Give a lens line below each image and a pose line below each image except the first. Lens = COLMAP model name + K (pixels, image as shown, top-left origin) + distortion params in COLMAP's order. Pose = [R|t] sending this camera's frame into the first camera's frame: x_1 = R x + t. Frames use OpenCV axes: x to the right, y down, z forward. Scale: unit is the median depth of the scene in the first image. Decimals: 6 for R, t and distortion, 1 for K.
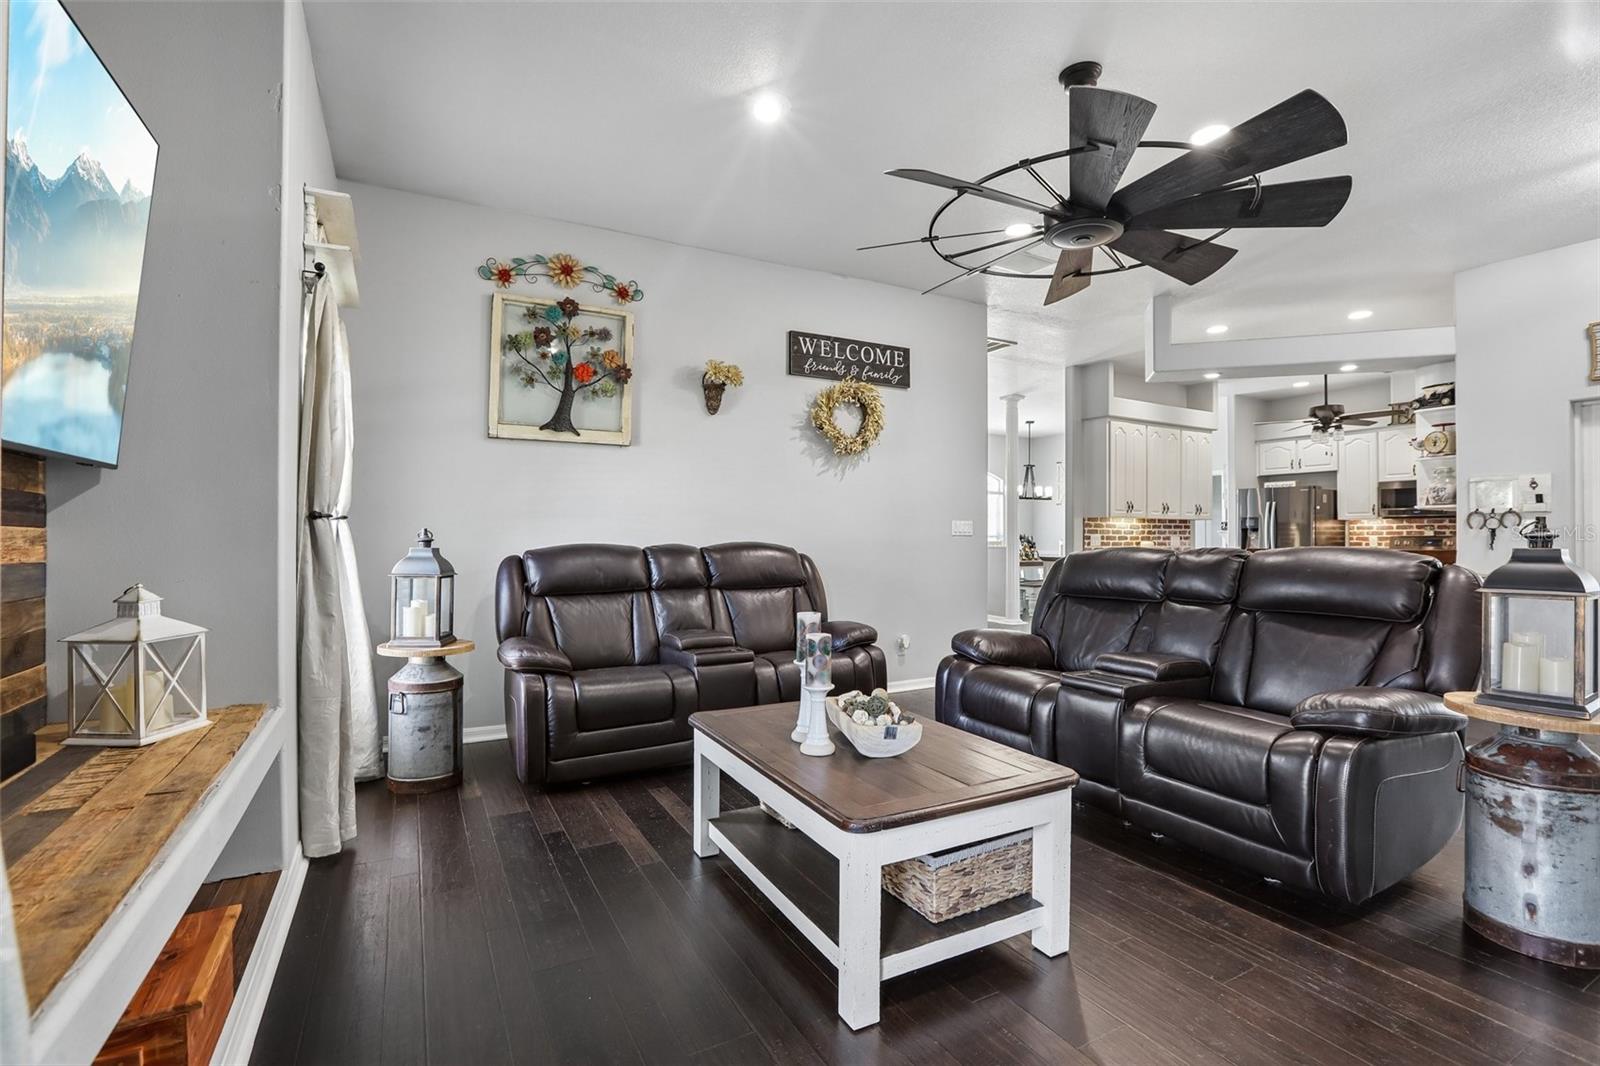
lens RADIAL K [[732.5, 0, 799.2], [0, 732.5, 534.7], [0, 0, 1]] dist [-0.062007, 0.029802]
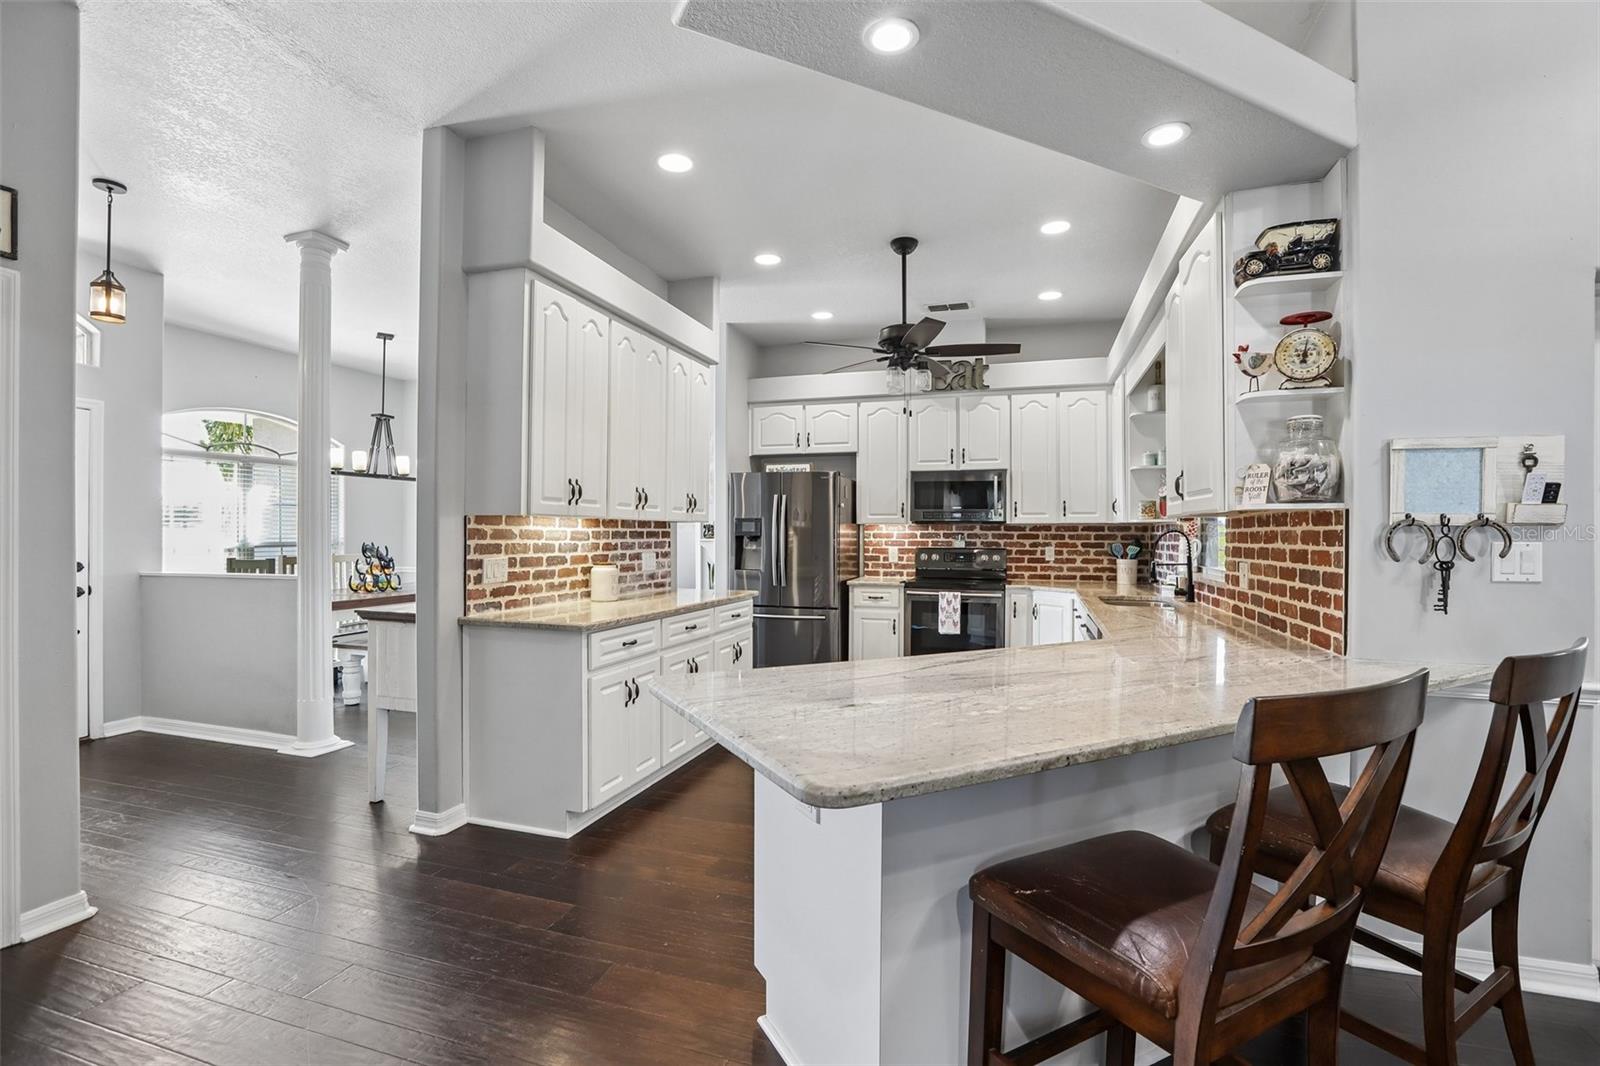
lens RADIAL K [[732.5, 0, 799.2], [0, 732.5, 534.7], [0, 0, 1]] dist [-0.062007, 0.029802]
pose [[0.721977, -0.000506, 0.691917, 0.234808], [-0.004000, 0.999980, 0.004904, -0.014501], [-0.691906, -0.006308, 0.721960, 0.551334]]
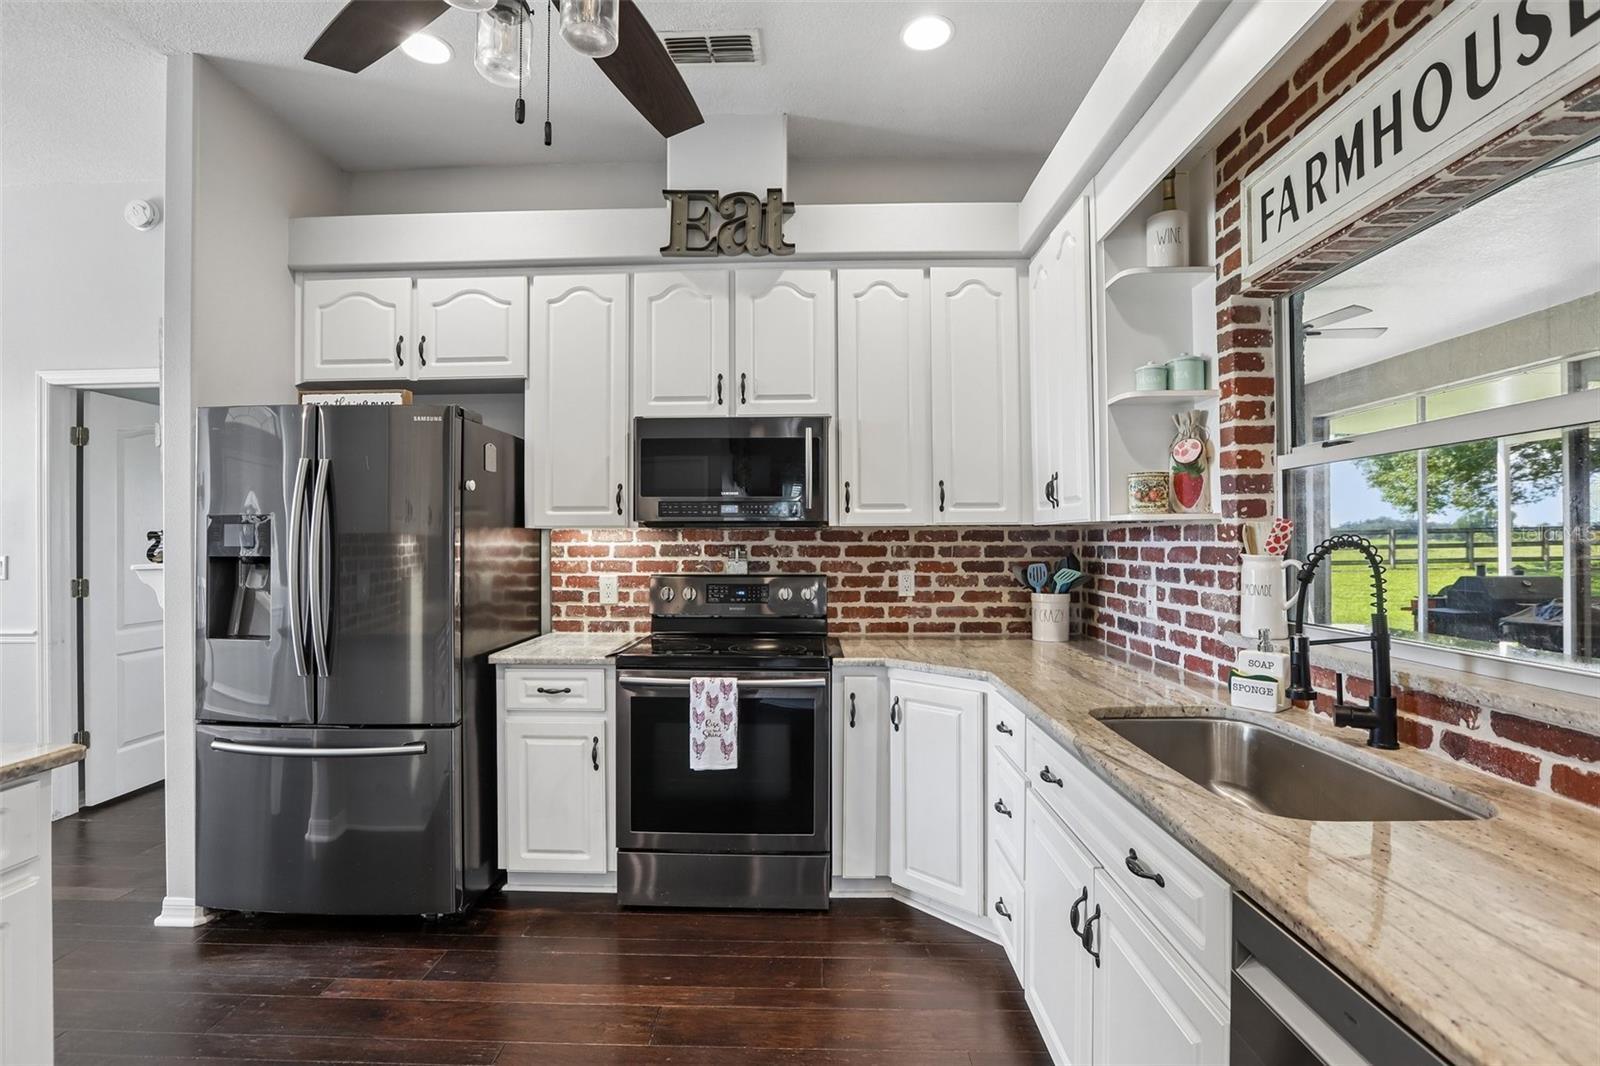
lens RADIAL K [[732.5, 0, 799.2], [0, 732.5, 534.7], [0, 0, 1]] dist [-0.062007, 0.029802]
pose [[0.496705, 0.003137, 0.867914, 0.550402], [0.001584, 0.999989, -0.004521, -0.016942], [-0.867918, 0.003621, 0.496694, 0.756531]]
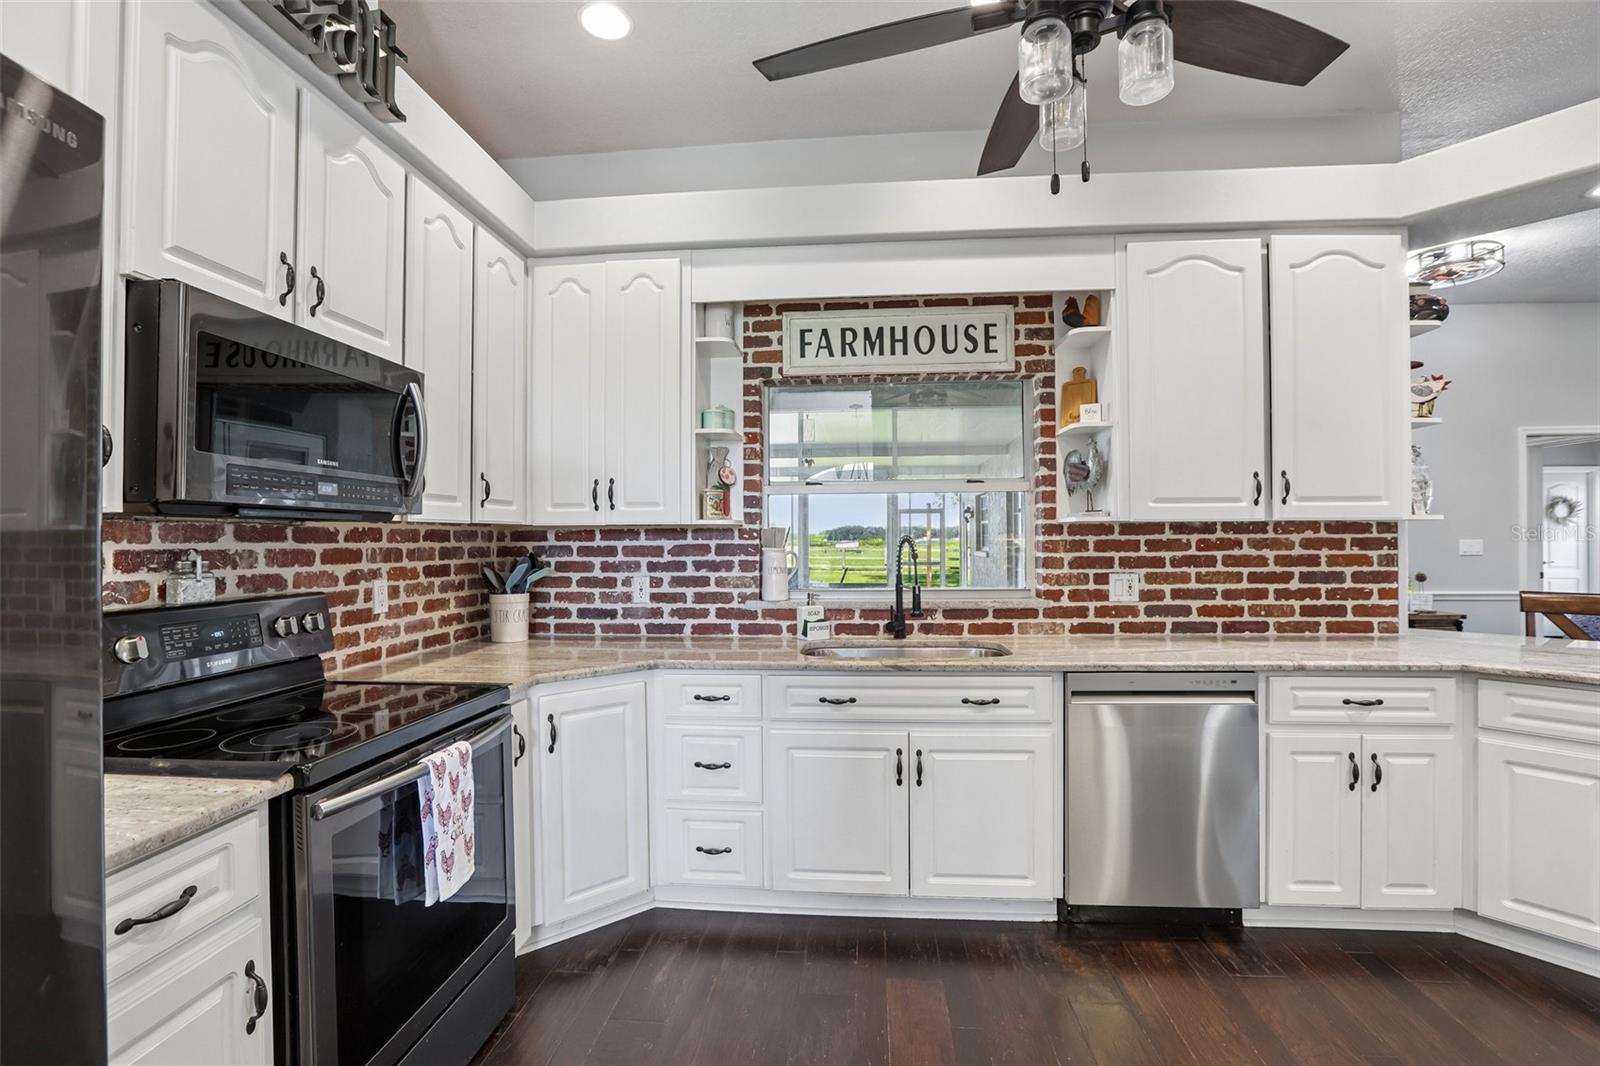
lens RADIAL K [[732.5, 0, 799.2], [0, 732.5, 534.7], [0, 0, 1]] dist [-0.062007, 0.029802]
pose [[-0.830054, 0.005931, 0.557651, 0.606189], [0.003120, 0.999977, -0.005991, -0.015915], [-0.557674, -0.003233, -0.830054, 1.043189]]
